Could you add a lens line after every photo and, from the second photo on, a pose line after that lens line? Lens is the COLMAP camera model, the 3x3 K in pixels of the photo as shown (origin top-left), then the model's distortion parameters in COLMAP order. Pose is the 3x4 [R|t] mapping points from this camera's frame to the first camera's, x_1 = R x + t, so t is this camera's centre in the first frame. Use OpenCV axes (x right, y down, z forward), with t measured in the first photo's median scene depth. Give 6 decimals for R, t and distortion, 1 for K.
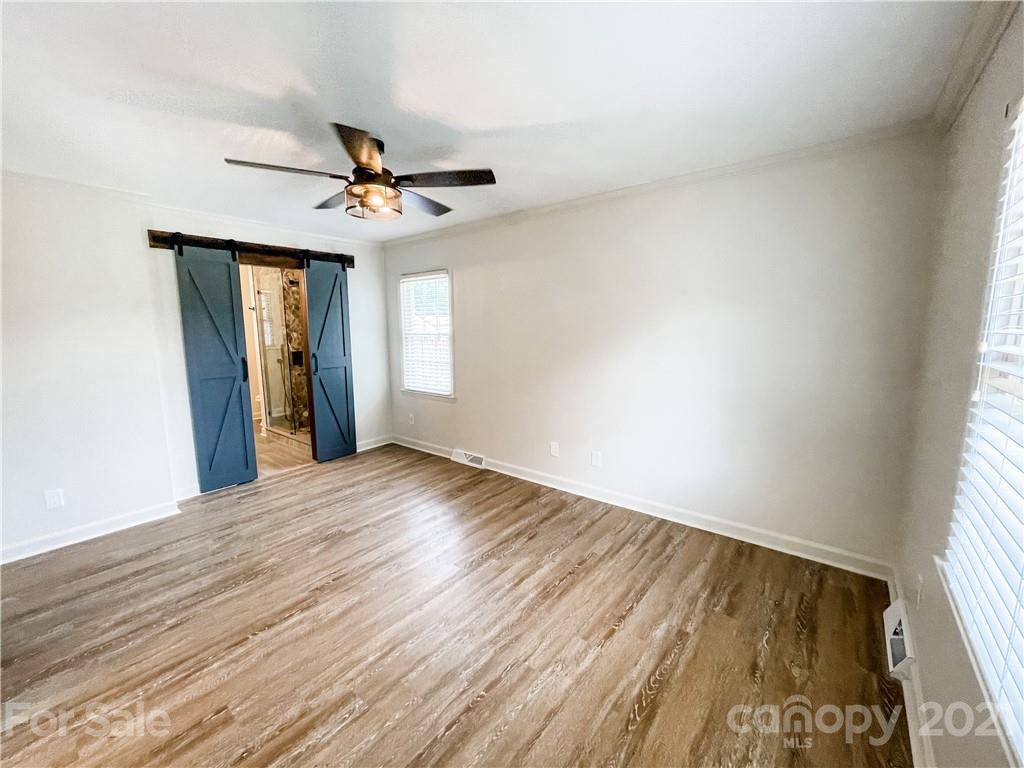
lens RADIAL K [[412.1, 0, 505.3], [0, 412.1, 376.0], [0, 0, 1]] dist [-0.003127, 0.000856]
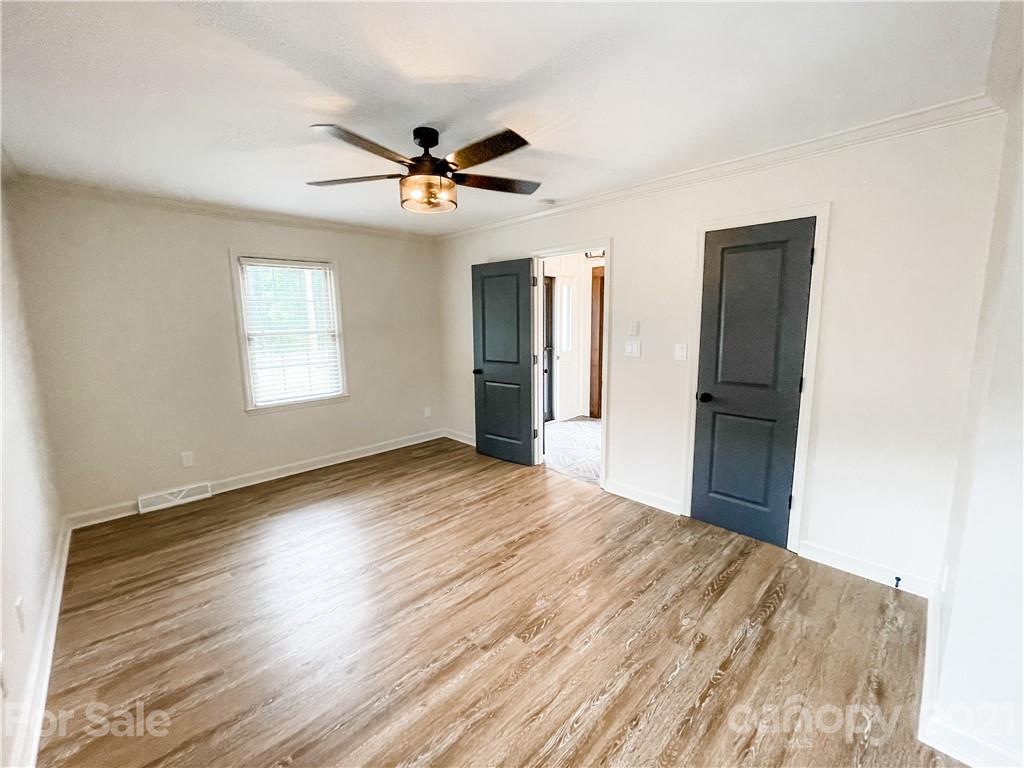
lens RADIAL K [[412.1, 0, 510.1], [0, 412.1, 381.3], [0, 0, 1]] dist [-0.003127, 0.000856]
pose [[-0.992935, 0.011029, 0.118142, -0.455179], [0.042100, 0.963636, 0.263882, -0.179277], [-0.110935, 0.266992, -0.957292, 1.495364]]
